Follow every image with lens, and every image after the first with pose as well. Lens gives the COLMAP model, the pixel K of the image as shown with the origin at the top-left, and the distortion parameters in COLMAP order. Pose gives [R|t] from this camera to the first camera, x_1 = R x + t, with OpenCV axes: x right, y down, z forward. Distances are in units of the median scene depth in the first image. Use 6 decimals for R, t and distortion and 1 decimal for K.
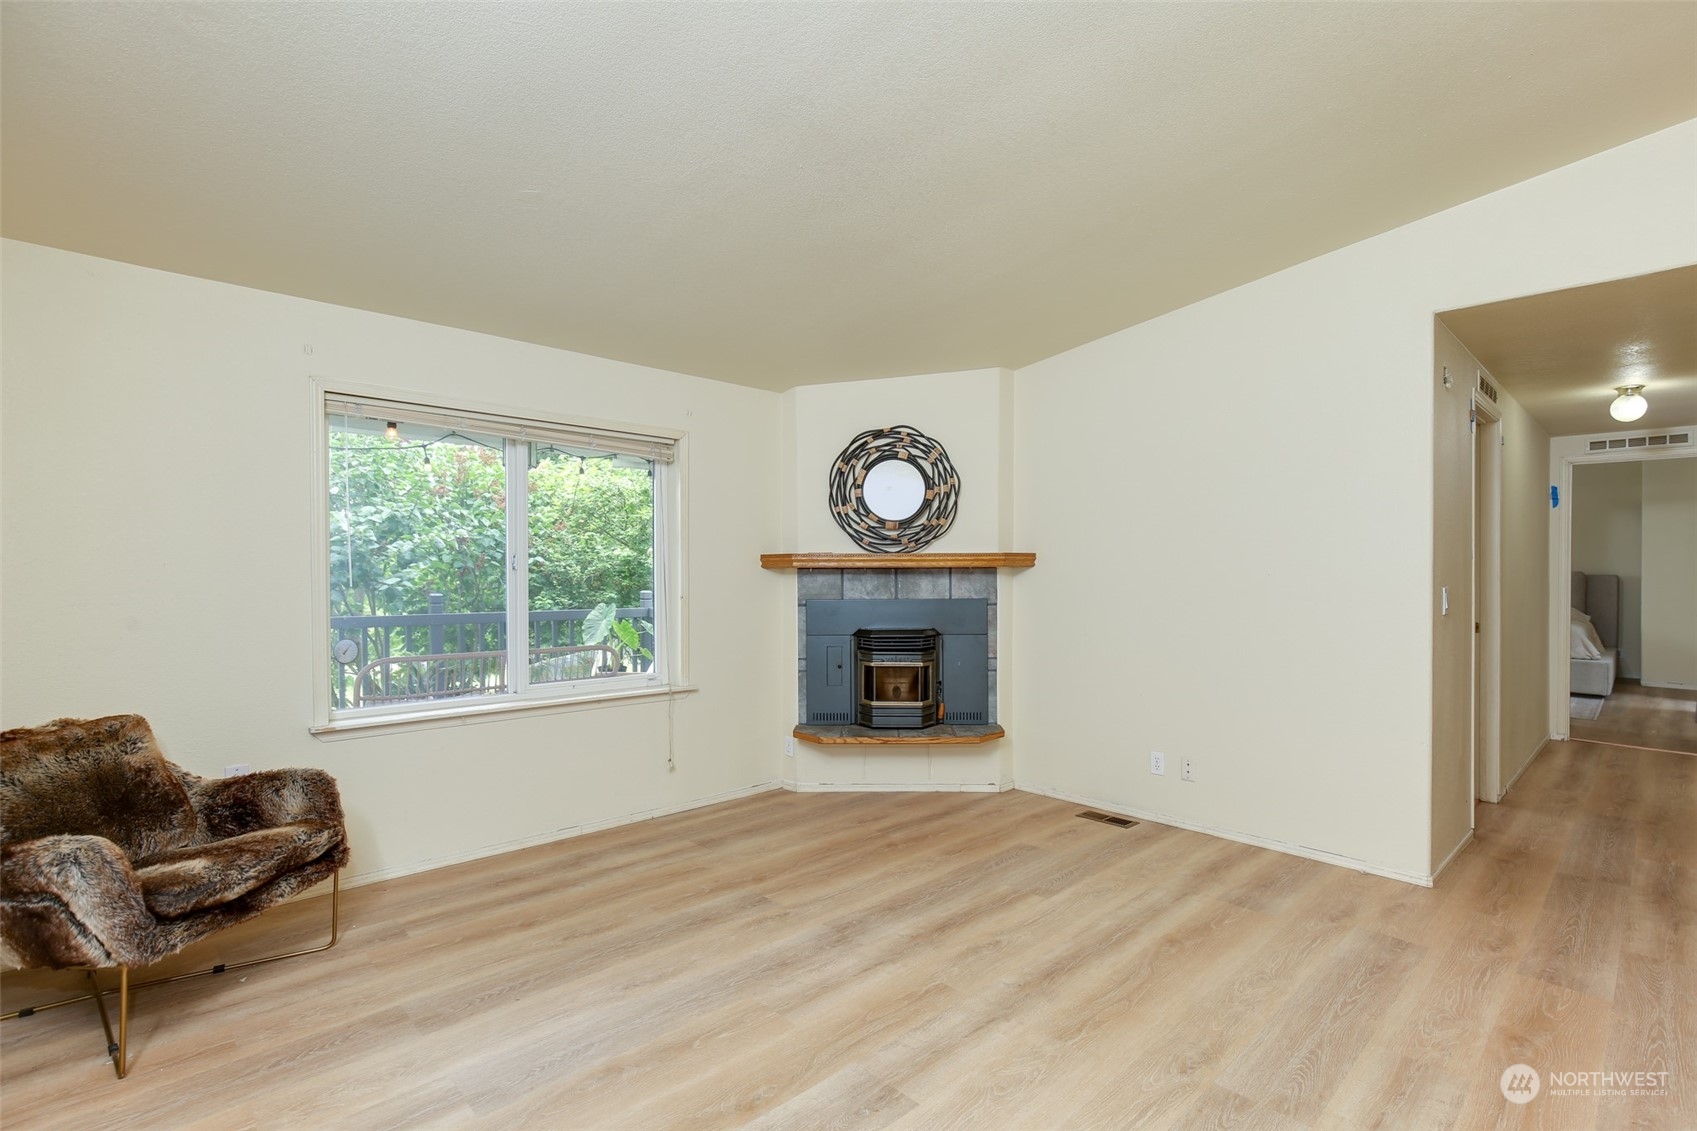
lens RADIAL K [[774.9, 0, 853.2], [0, 774.9, 579.7], [0, 0, 1]] dist [0.000627, 0.000517]
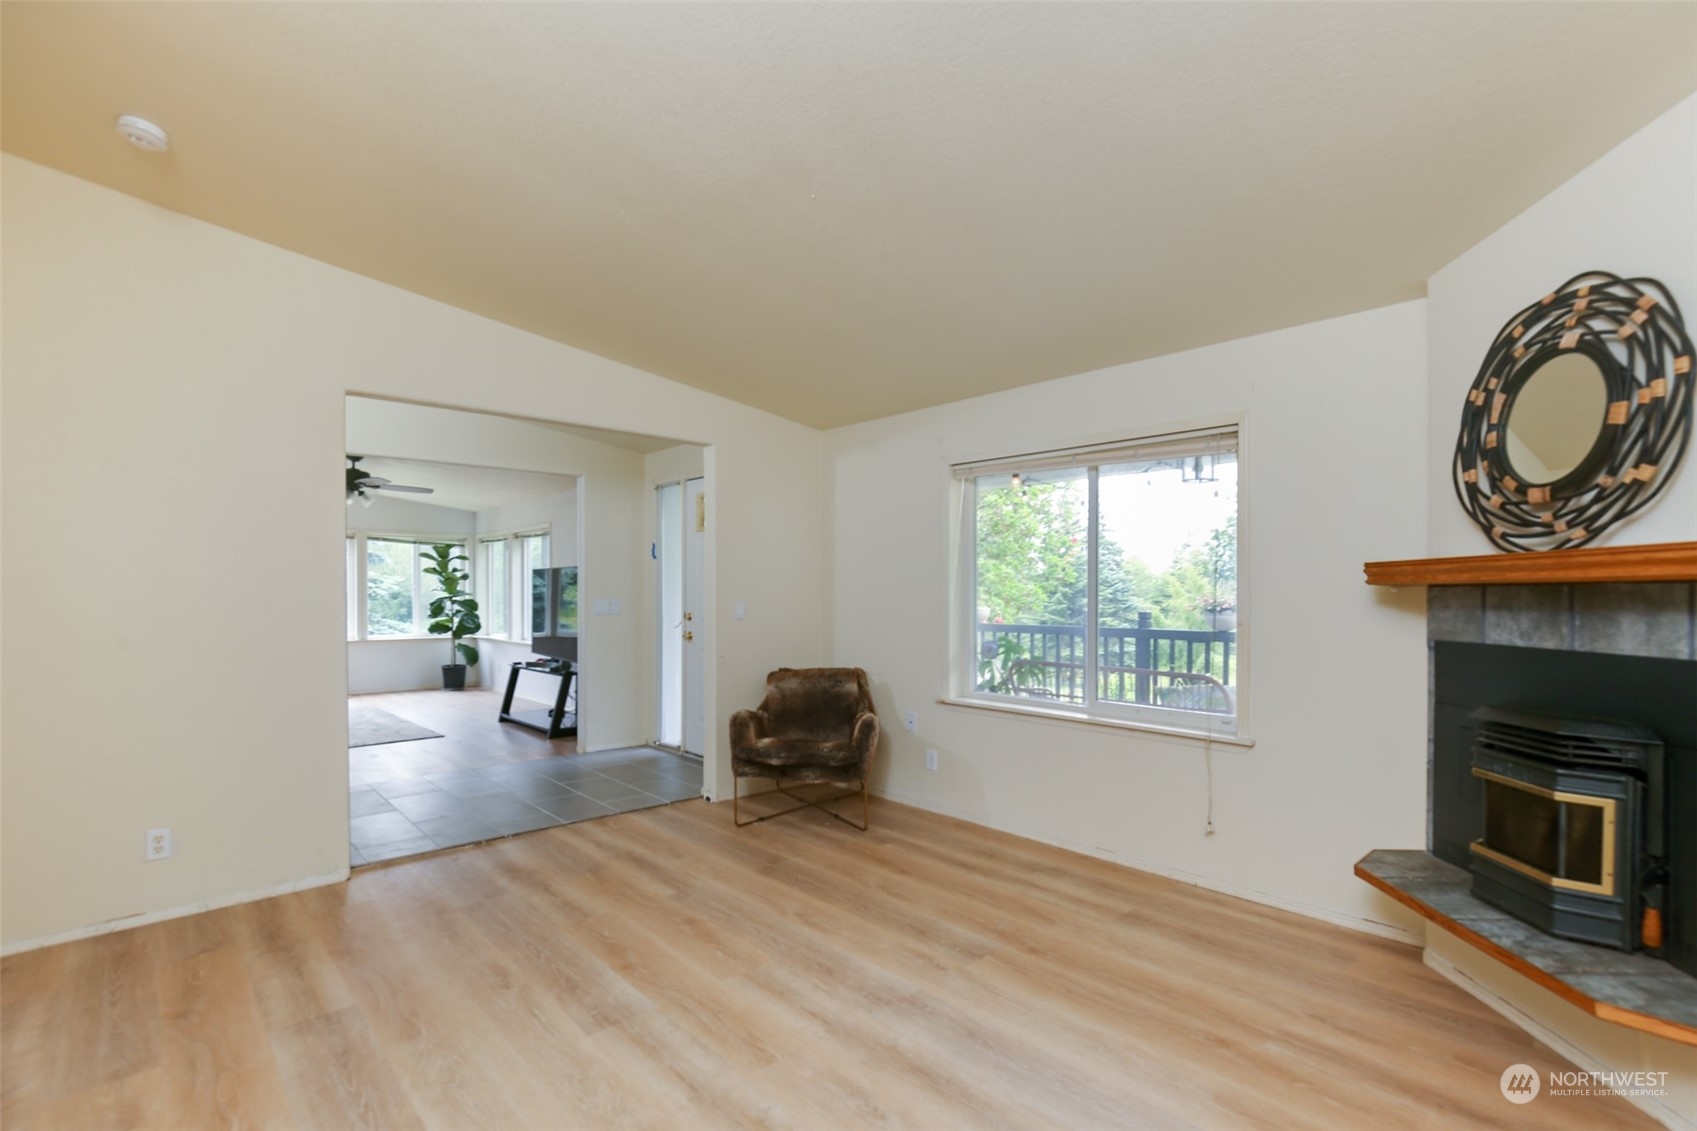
lens RADIAL K [[774.9, 0, 853.2], [0, 774.9, 579.7], [0, 0, 1]] dist [0.000627, 0.000517]
pose [[0.009442, -0.012622, -0.999876, 0.530235], [-0.007631, 0.999890, -0.012694, -0.007608], [0.999926, 0.007749, 0.009345, 0.567598]]
